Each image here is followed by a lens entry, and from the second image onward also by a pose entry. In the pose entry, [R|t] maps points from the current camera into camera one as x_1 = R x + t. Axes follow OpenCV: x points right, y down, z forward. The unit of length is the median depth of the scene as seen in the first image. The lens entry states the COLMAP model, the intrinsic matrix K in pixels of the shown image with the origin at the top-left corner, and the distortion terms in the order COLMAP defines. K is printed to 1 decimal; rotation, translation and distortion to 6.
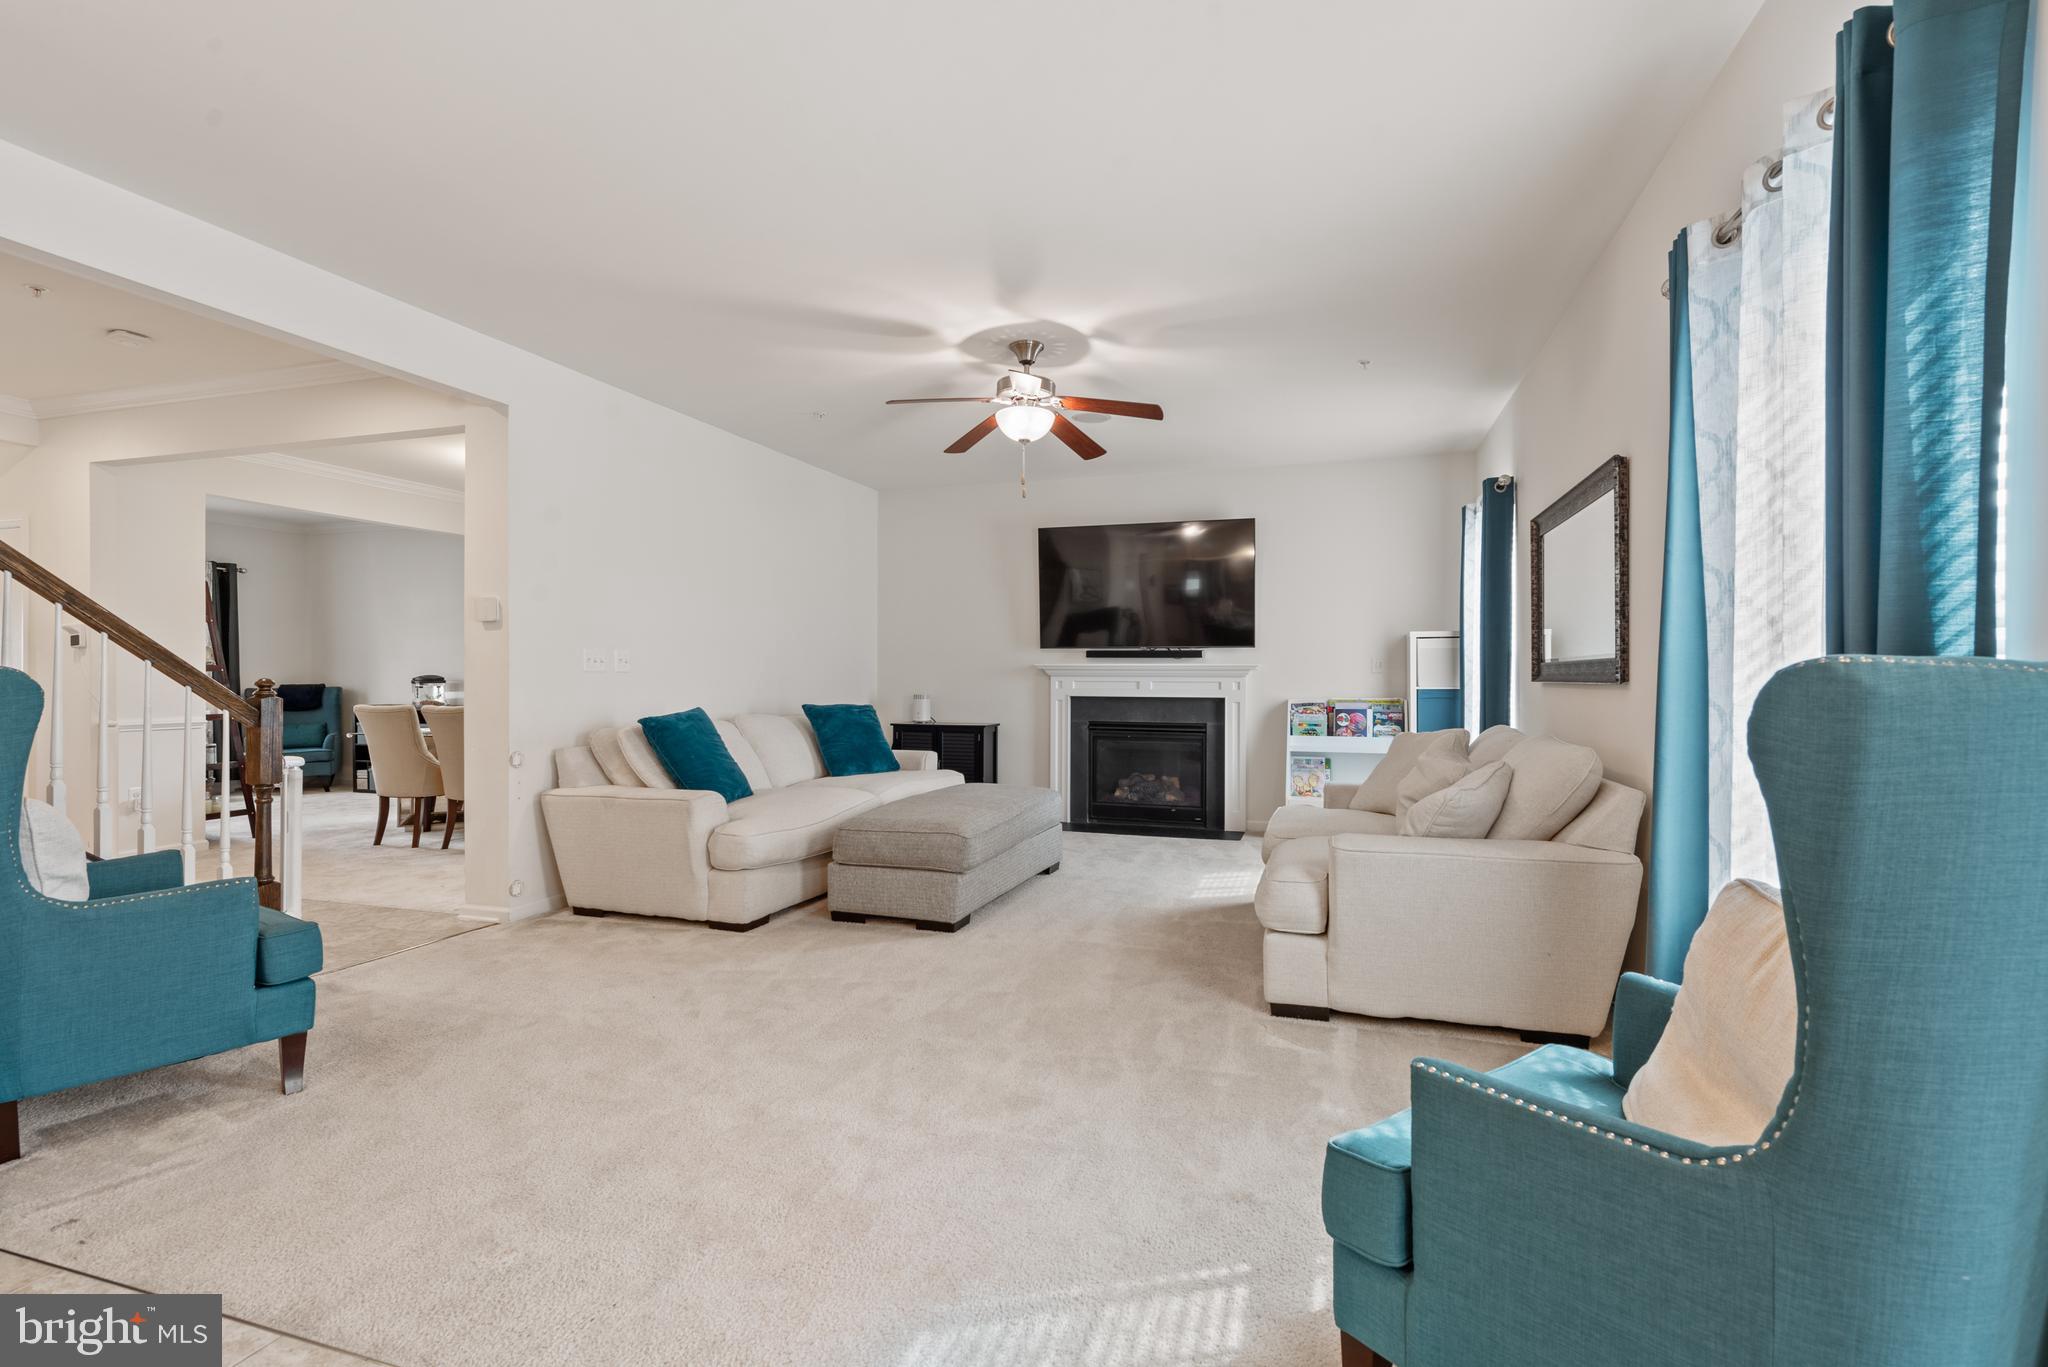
lens RADIAL K [[944.2, 0, 1026.8], [0, 944.2, 673.0], [0, 0, 1]] dist [0.001112, -0.000754]
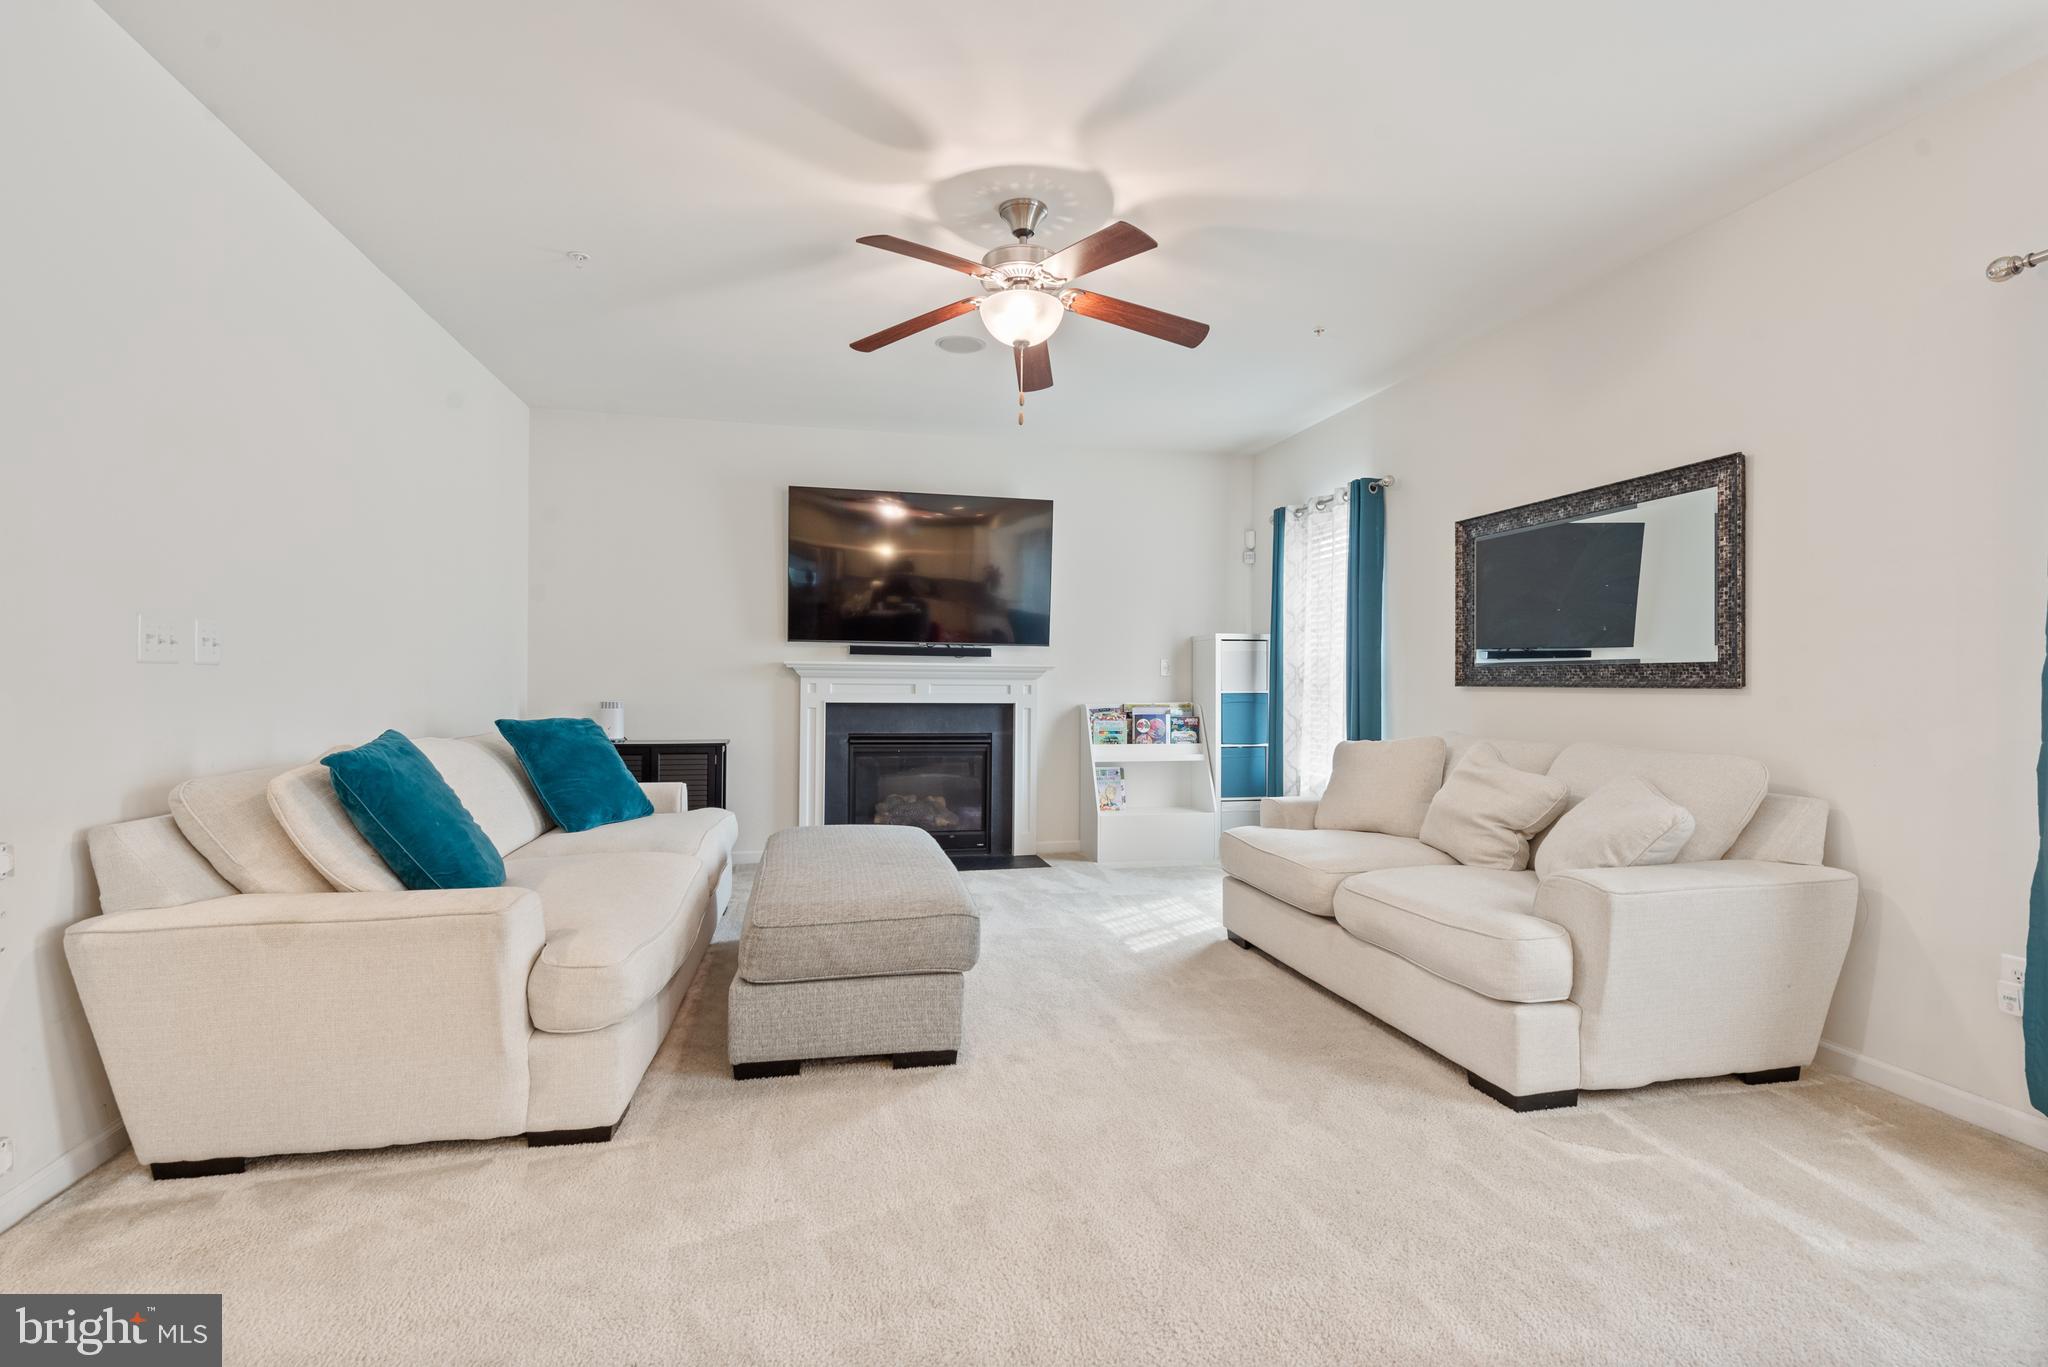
lens RADIAL K [[944.2, 0, 1024.2], [0, 944.2, 679.8], [0, 0, 1]] dist [0.001112, -0.000754]
pose [[0.860263, 0.004218, 0.509833, -0.252385], [-0.006627, 0.999974, 0.002909, 0.002324], [-0.509807, -0.005881, 0.860269, 0.274056]]
